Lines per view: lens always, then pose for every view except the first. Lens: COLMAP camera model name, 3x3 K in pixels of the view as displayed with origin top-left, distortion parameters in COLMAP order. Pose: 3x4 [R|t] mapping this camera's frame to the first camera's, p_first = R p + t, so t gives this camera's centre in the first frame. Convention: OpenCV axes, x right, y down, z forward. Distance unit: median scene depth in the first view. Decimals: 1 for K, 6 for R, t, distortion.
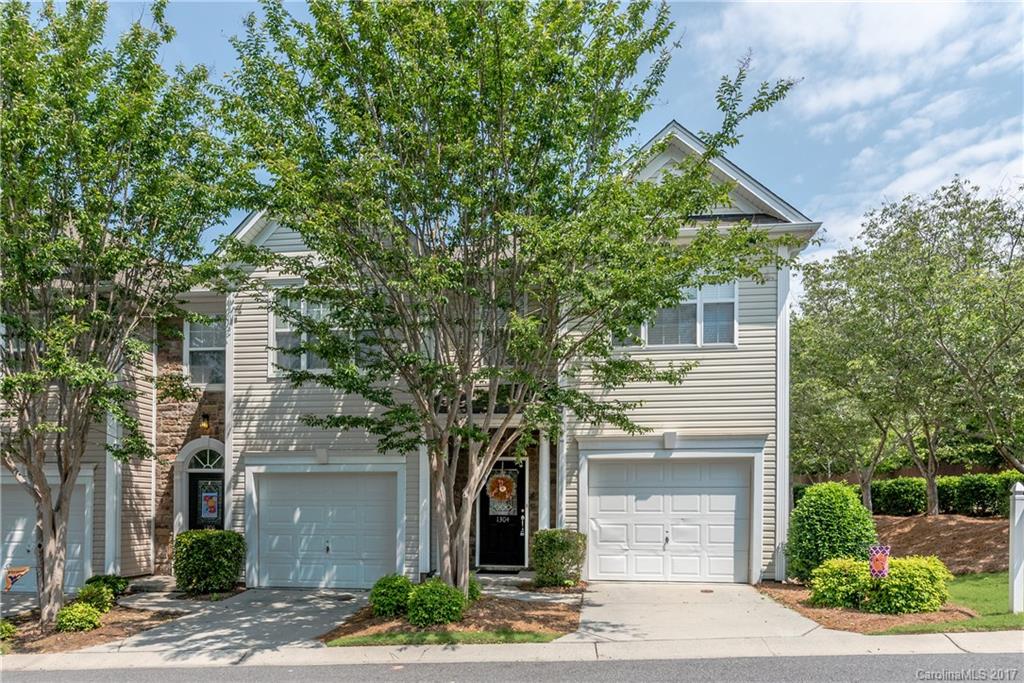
lens RADIAL K [[449.7, 0, 512.0], [0, 449.7, 341.5], [0, 0, 1]] dist [-0.000959, -0.000377]
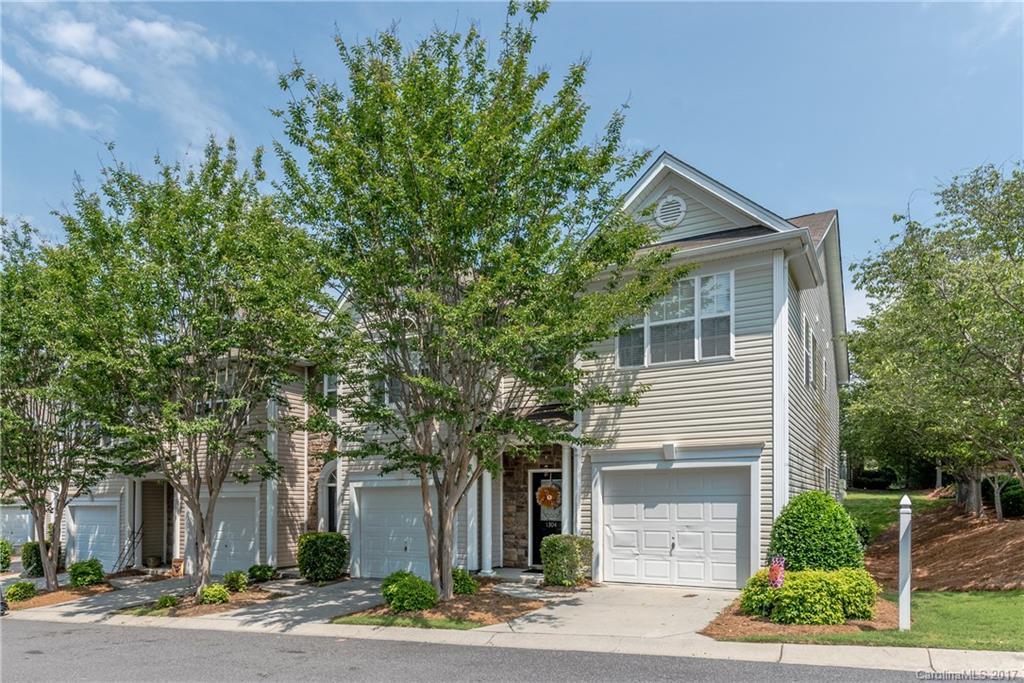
lens RADIAL K [[440.8, 0, 600.1], [0, 440.8, 328.6], [0, 0, 1]] dist [-0.000357, 0.000253]
pose [[0.965906, -0.100476, -0.238600, 0.469341], [0.094060, 0.994835, -0.038158, -0.048659], [0.241201, 0.014414, 0.970368, -0.066939]]
